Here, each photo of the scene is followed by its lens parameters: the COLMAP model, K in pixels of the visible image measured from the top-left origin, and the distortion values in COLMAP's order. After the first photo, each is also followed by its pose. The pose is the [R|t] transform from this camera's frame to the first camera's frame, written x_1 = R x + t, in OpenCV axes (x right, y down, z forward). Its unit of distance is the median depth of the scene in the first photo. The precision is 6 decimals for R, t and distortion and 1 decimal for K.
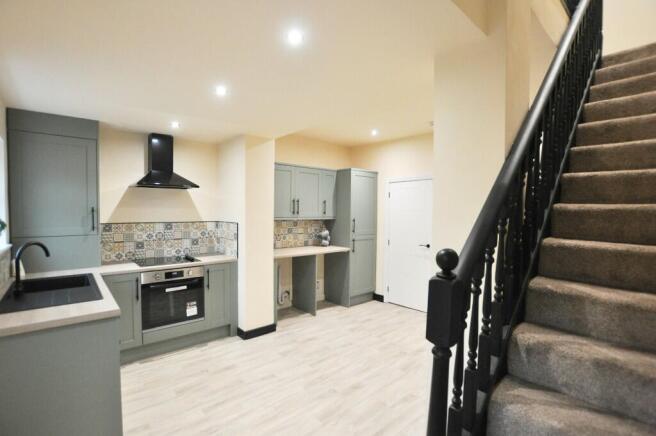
lens RADIAL K [[288.6, 0, 327.5], [0, 288.6, 220.3], [0, 0, 1]] dist [-0.023604, 0.000688]
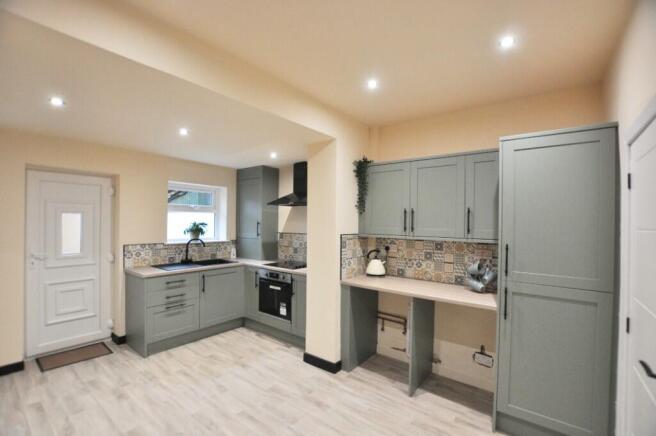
lens RADIAL K [[288.6, 0, 327.5], [0, 288.6, 220.3], [0, 0, 1]] dist [-0.023604, 0.000688]
pose [[0.209400, -0.008093, -0.977797, 0.658161], [-0.043454, 0.998901, -0.017573, -0.033747], [0.976864, 0.046169, 0.208818, 0.860062]]
